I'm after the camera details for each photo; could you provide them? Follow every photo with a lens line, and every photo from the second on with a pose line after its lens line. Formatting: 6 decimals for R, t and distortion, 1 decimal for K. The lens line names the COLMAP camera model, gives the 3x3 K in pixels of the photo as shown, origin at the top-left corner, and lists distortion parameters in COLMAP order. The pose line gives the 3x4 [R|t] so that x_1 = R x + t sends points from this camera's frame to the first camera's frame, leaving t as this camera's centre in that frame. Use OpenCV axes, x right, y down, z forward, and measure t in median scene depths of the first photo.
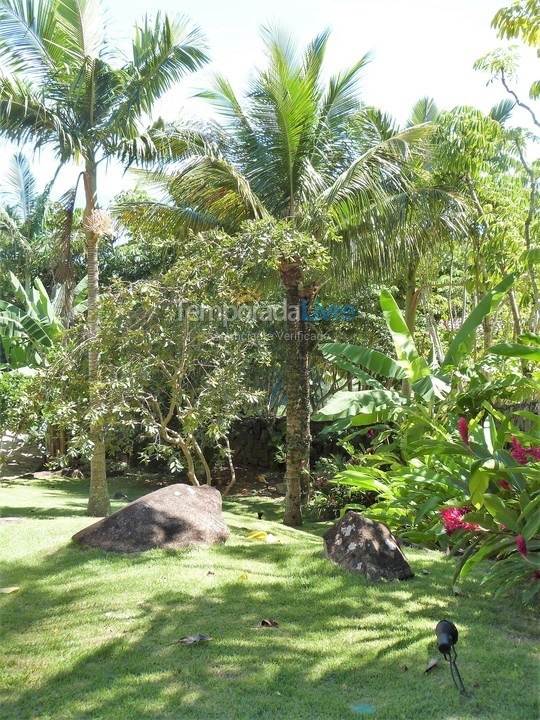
lens RADIAL K [[795.5, 0, 266.7], [0, 795.5, 352.2], [0, 0, 1]] dist [-0.037708, 0.000000]
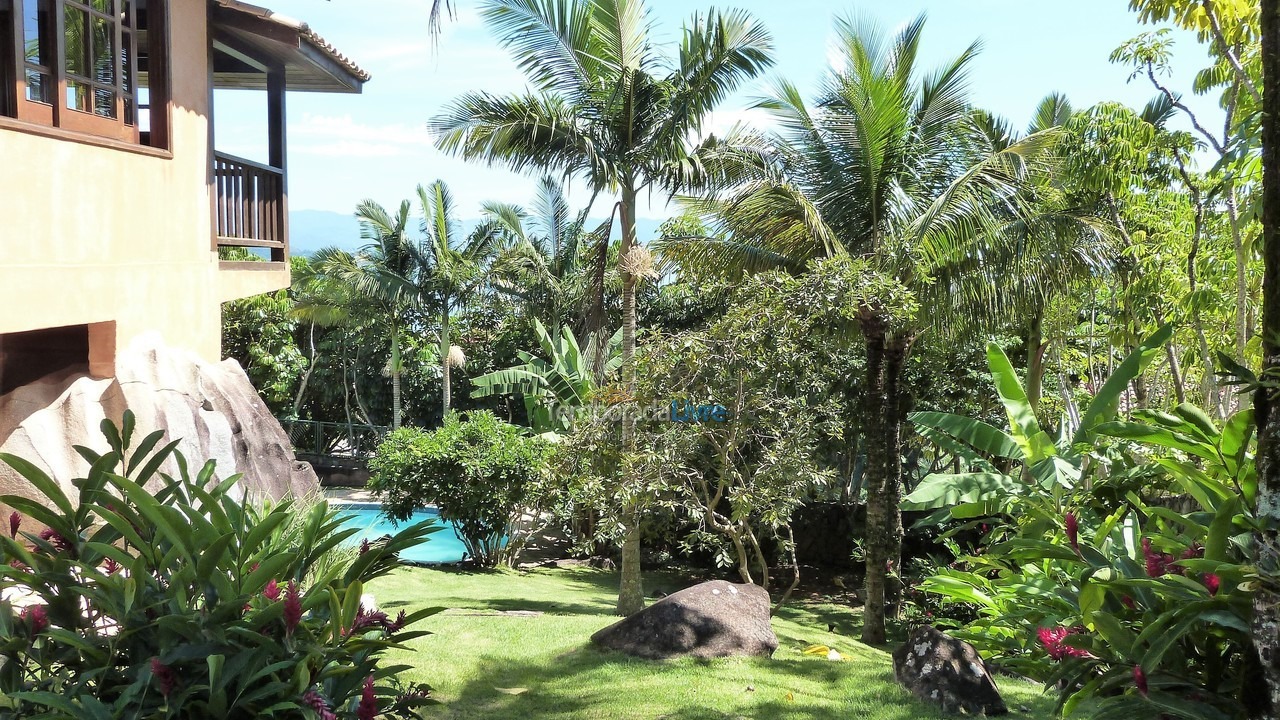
lens RADIAL K [[995.0, 0, 638.6], [0, 995.0, 368.6], [0, 0, 1]] dist [-0.036859, 0.014006]
pose [[0.978227, 0.008793, -0.207350, 0.008280], [-0.018907, 0.998723, -0.046845, -0.002141], [0.206673, 0.049745, 0.977145, -0.017607]]
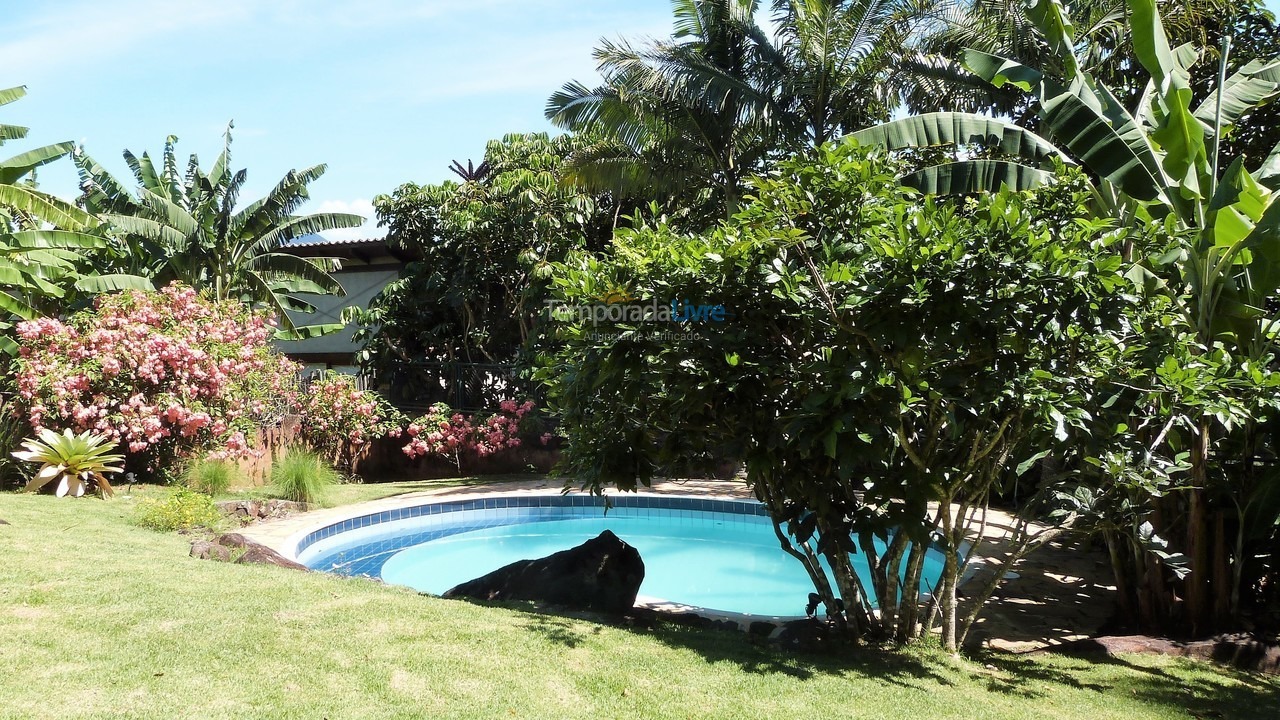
lens RADIAL K [[995.0, 0, 629.6], [0, 995.0, 361.9], [0, 0, 1]] dist [-0.036859, 0.014006]
pose [[0.789326, -0.041003, -0.612603, -0.750244], [-0.024056, 0.994936, -0.097590, 0.335635], [0.613502, 0.091767, 0.784343, 2.213875]]
